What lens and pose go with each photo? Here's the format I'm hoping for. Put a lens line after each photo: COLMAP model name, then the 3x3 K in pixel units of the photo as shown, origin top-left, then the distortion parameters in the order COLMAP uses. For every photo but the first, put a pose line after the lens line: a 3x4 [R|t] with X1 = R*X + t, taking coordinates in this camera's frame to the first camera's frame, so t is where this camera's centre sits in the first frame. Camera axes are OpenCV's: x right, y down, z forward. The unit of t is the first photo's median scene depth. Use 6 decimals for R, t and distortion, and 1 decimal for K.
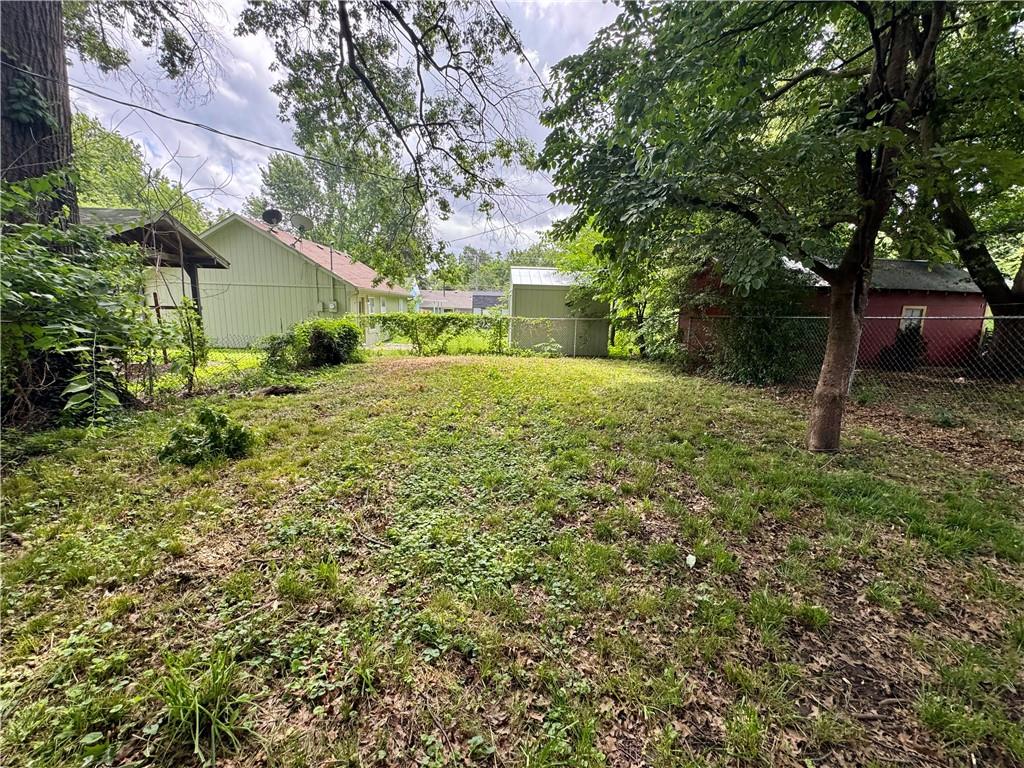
lens RADIAL K [[408.1, 0, 510.9], [0, 408.1, 382.8], [0, 0, 1]] dist [-0.003180, 0.000113]
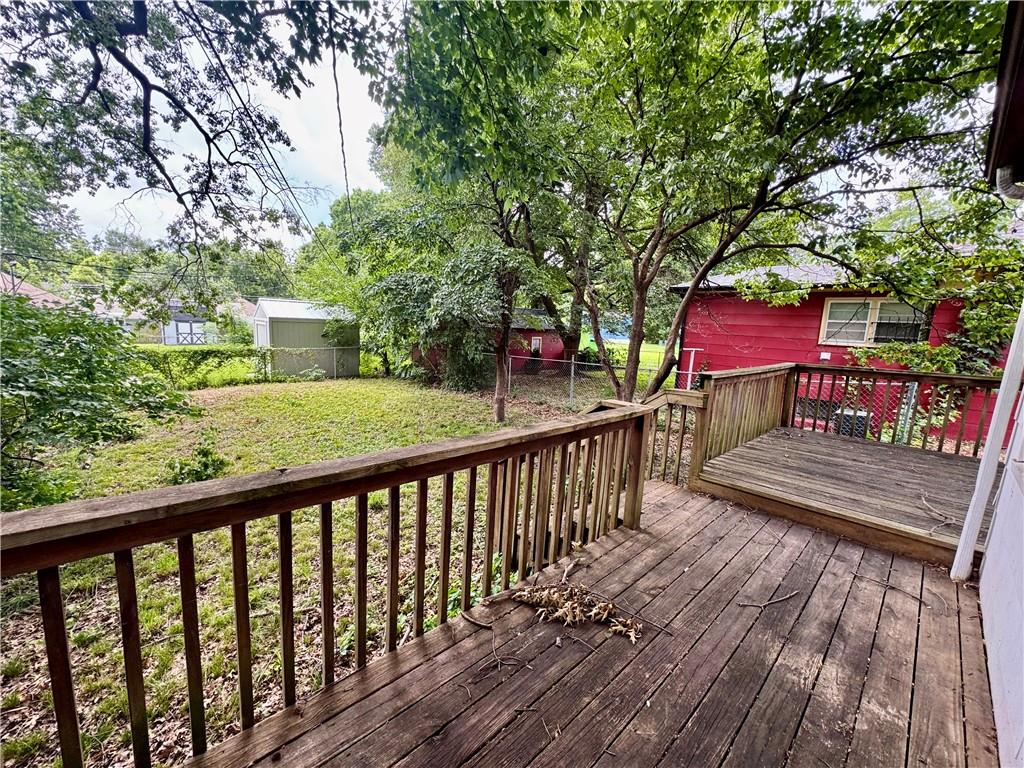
lens RADIAL K [[408.1, 0, 514.1], [0, 408.1, 383.7], [0, 0, 1]] dist [-0.003180, 0.000113]
pose [[0.774077, -0.085204, 0.627332, -0.239199], [0.088624, 0.995729, 0.025885, -0.039833], [-0.626858, 0.035560, 0.778321, -0.340049]]
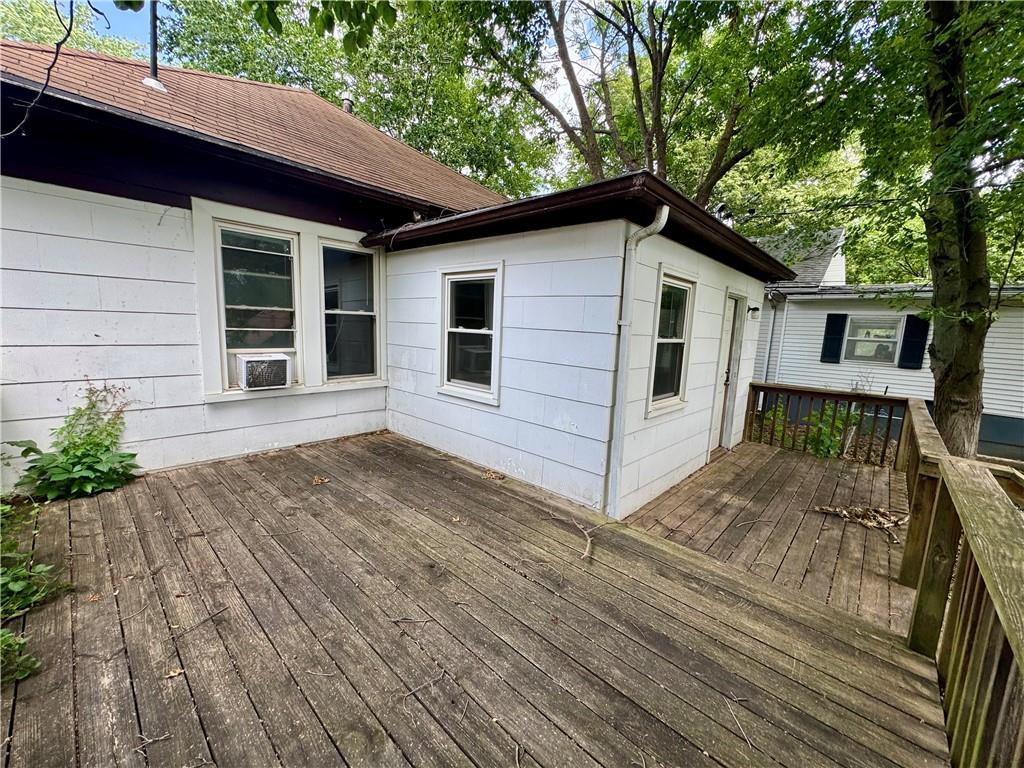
lens RADIAL K [[408.1, 0, 513.2], [0, 408.1, 386.0], [0, 0, 1]] dist [-0.003180, 0.000113]
pose [[-0.727232, 0.047055, -0.684777, 0.290176], [-0.181688, 0.948866, 0.258154, -0.063824], [0.661909, 0.312154, -0.681496, -0.208492]]
